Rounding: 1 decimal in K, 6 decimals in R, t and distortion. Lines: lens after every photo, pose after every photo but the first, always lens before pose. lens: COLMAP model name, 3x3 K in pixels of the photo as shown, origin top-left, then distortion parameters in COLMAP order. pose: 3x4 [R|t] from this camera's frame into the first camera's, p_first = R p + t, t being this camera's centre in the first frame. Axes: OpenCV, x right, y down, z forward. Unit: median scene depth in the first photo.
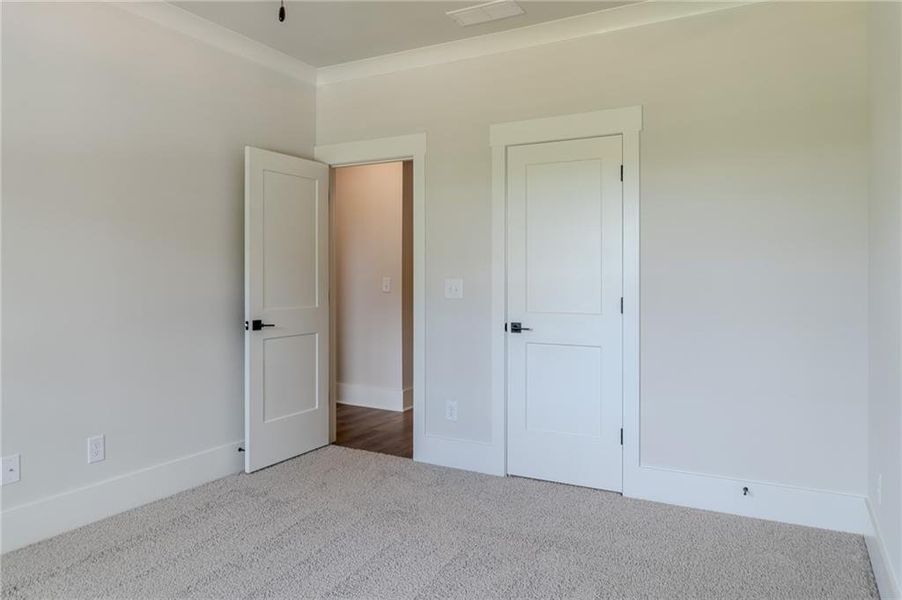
lens RADIAL K [[615.9, 0, 451.0], [0, 615.9, 300.0], [0, 0, 1]] dist [-0.013681, -0.003270]
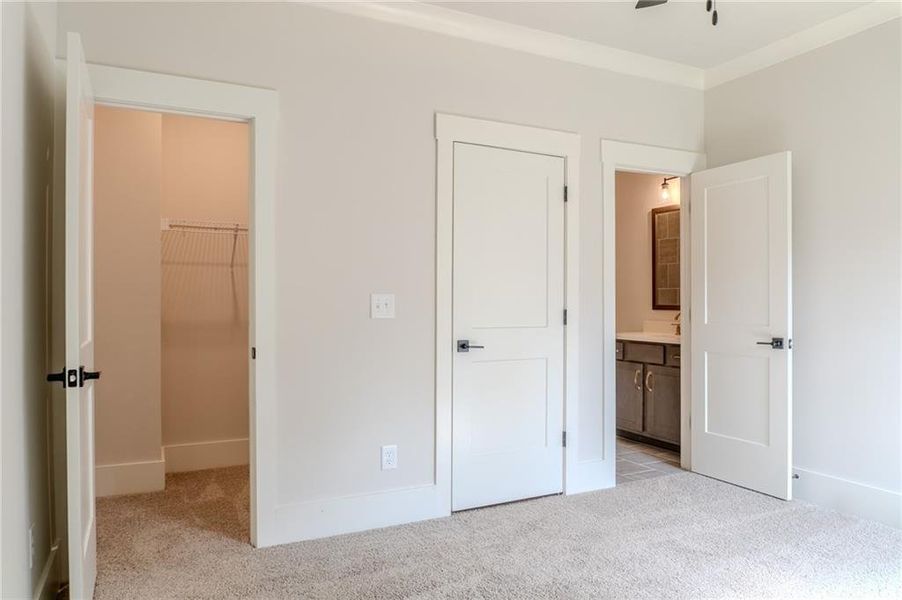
lens RADIAL K [[615.9, 0, 451.0], [0, 615.9, 300.0], [0, 0, 1]] dist [-0.013681, -0.003270]
pose [[0.551456, -0.008689, 0.834159, -0.654831], [0.031313, 0.999457, -0.010290, -0.013770], [-0.833616, 0.031794, 0.551428, 0.512805]]
